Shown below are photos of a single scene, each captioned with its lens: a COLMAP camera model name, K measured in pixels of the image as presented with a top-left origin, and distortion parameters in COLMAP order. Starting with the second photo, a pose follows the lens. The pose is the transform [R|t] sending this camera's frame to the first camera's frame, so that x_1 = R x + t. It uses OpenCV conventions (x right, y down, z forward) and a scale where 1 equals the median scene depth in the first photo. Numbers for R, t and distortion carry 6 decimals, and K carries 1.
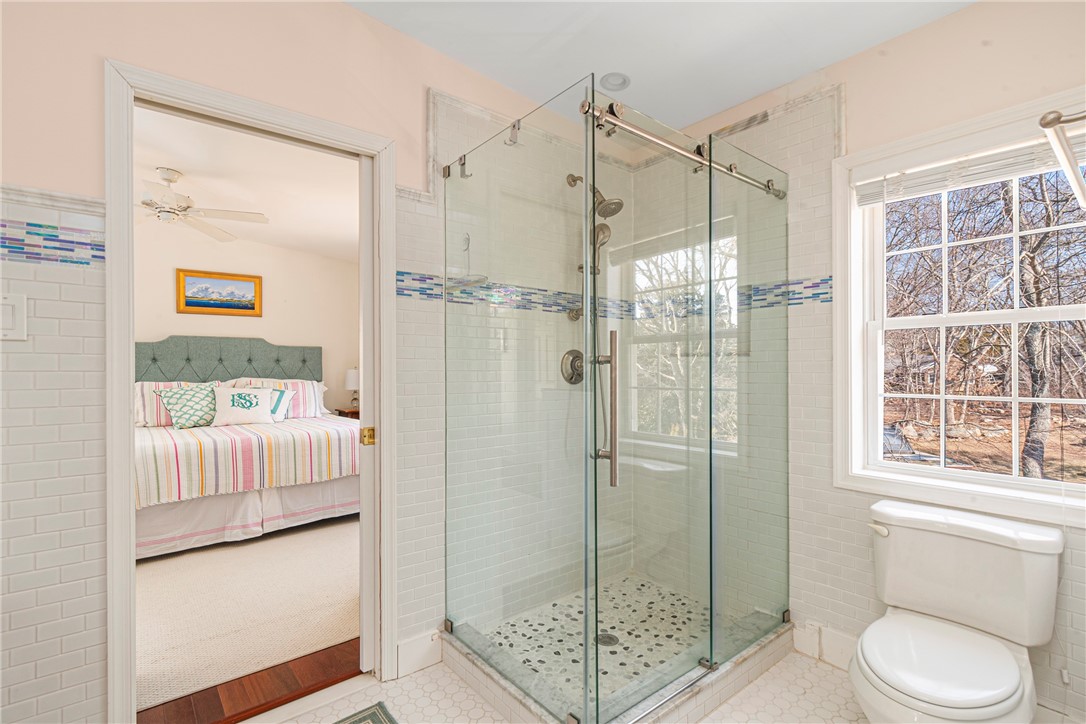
lens RADIAL K [[504.8, 0, 542.9], [0, 504.8, 369.2], [0, 0, 1]] dist [0.001865, 0.000121]
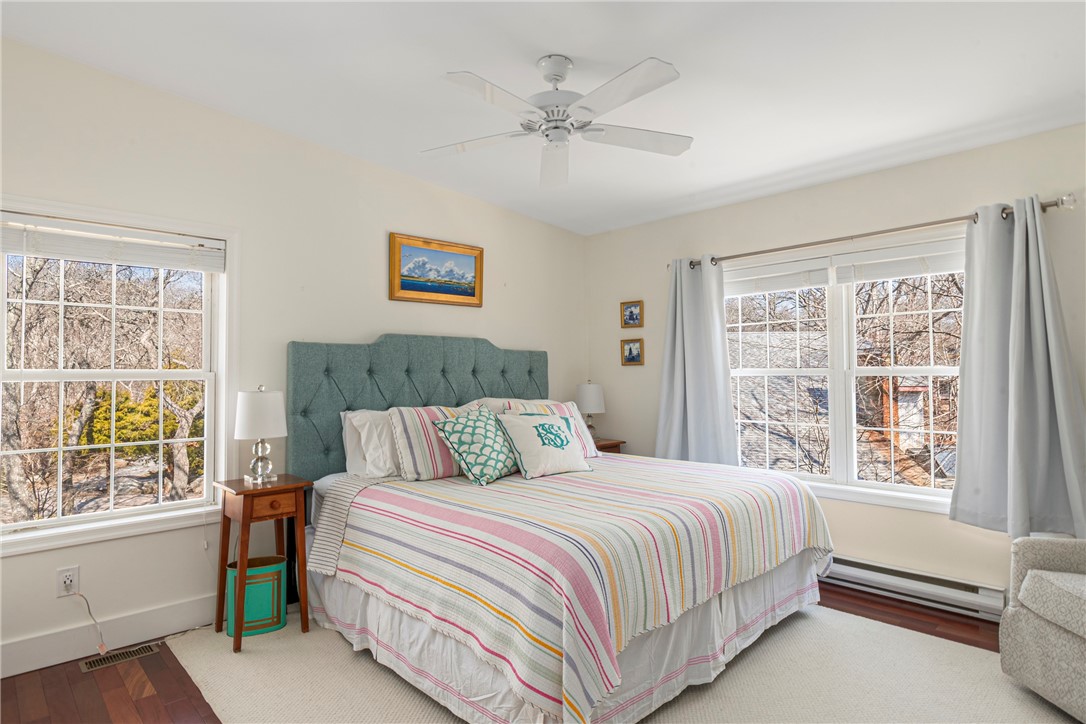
lens RADIAL K [[600.1, 0, 542.8], [0, 600.1, 358.7], [0, 0, 1]] dist [-0.001942, -0.000124]
pose [[0.997843, -0.001906, 0.065624, -0.572255], [0.004043, 0.999465, -0.032450, -0.009055], [-0.065527, 0.032645, 0.997317, 0.211868]]
